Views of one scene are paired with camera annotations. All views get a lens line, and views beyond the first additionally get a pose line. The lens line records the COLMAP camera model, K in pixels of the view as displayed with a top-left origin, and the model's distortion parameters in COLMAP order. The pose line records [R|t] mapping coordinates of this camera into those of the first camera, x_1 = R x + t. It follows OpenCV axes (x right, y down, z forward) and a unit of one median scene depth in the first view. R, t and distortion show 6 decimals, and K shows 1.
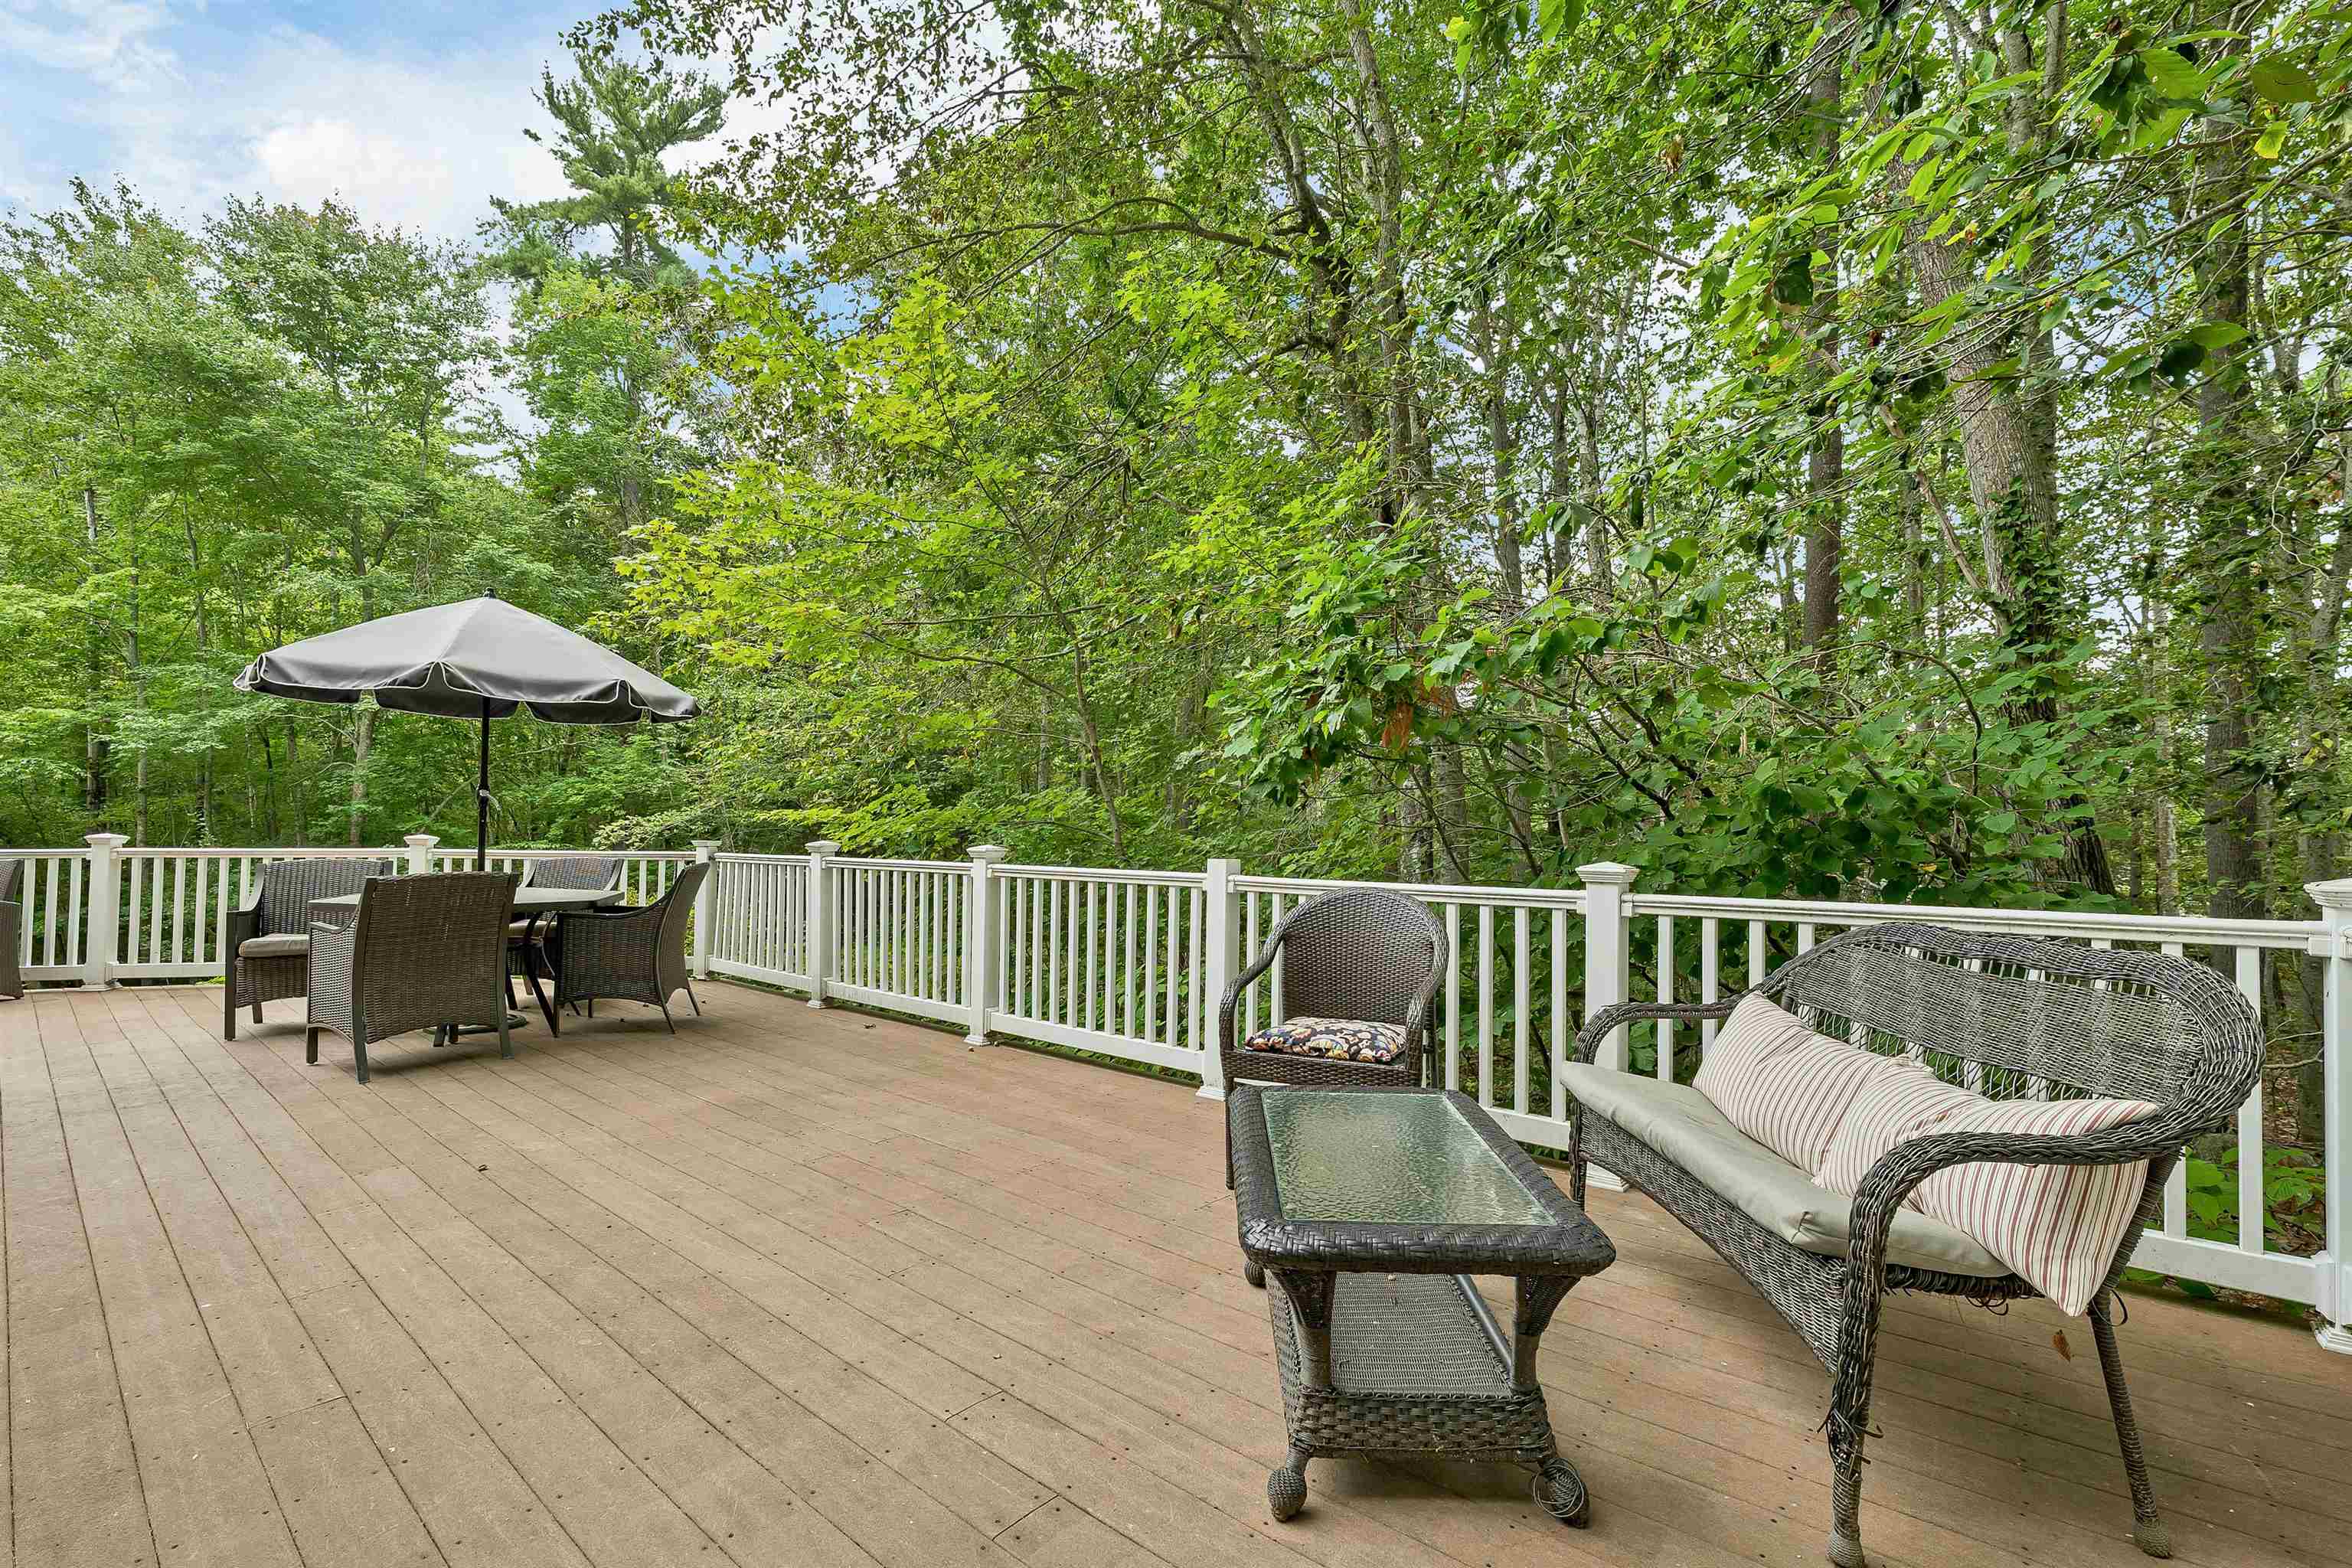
lens RADIAL K [[989.5, 0, 1162.5], [0, 989.5, 810.3], [0, 0, 1]] dist [-0.001541, -0.000280]
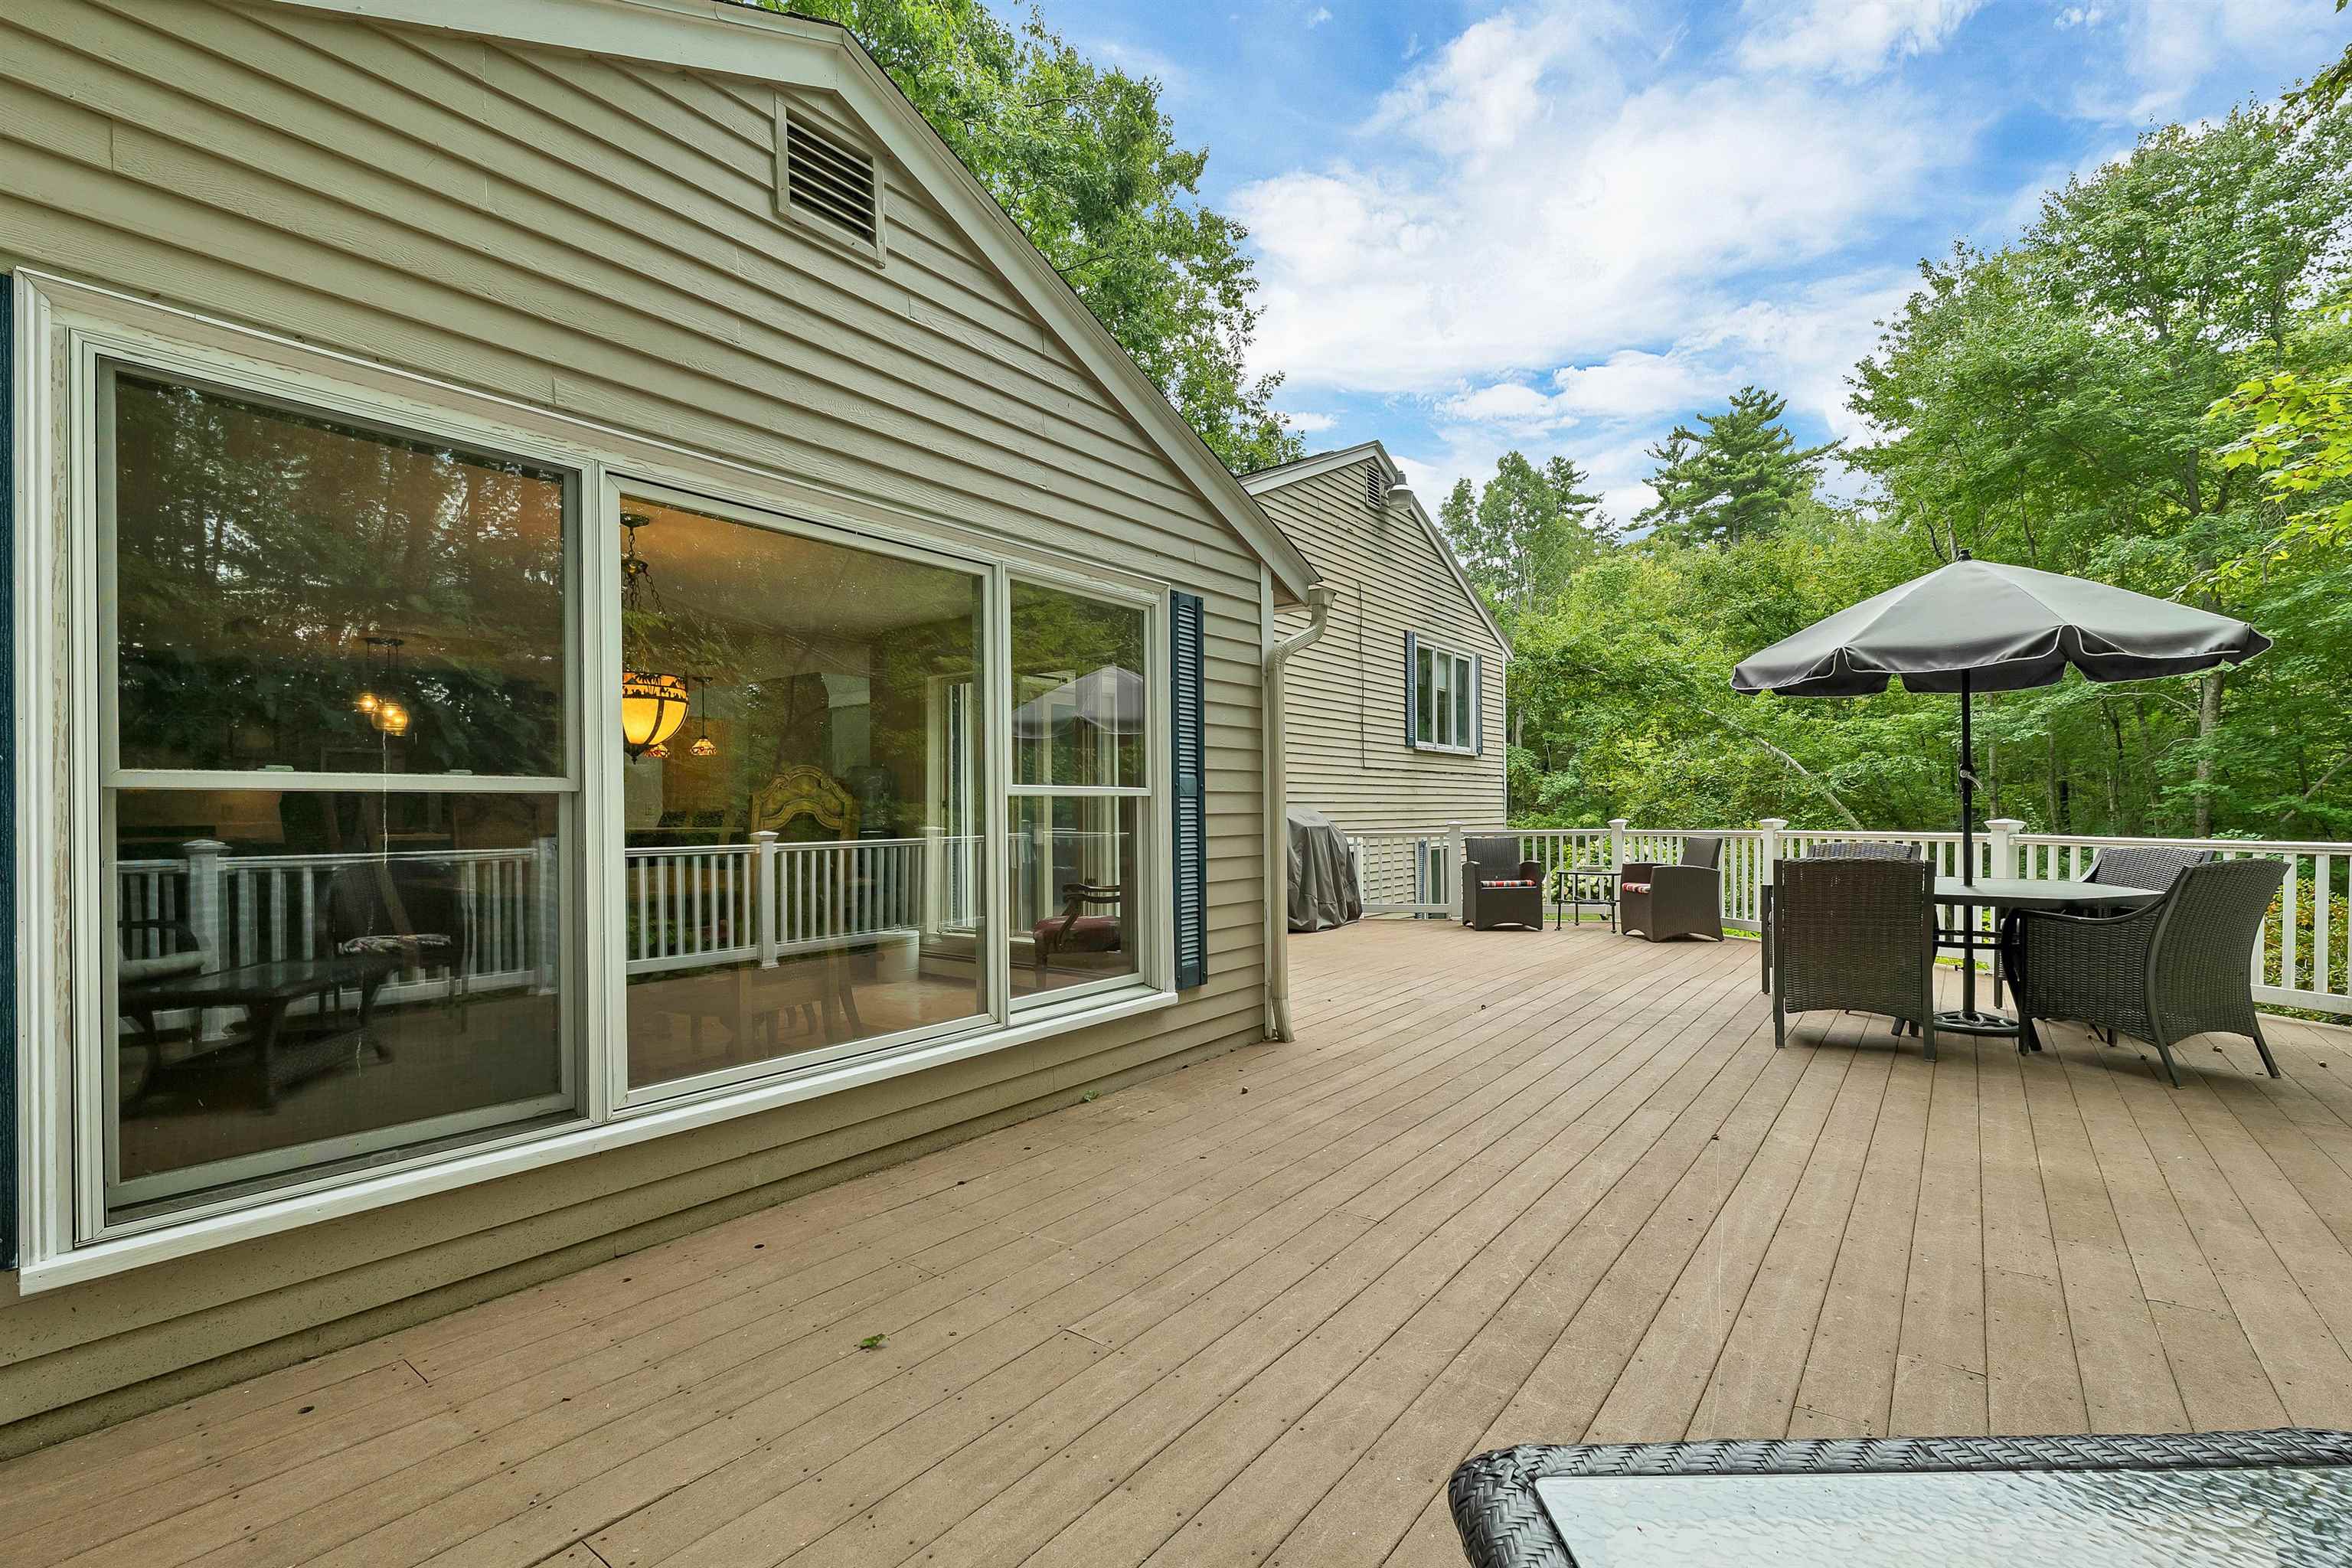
lens RADIAL K [[989.5, 0, 1162.5], [0, 989.5, 810.3], [0, 0, 1]] dist [-0.001541, -0.000280]
pose [[0.078358, -0.013213, -0.996838, 0.255068], [0.029347, 0.999509, -0.010942, 0.006655], [0.996493, -0.028397, 0.078707, 0.272838]]
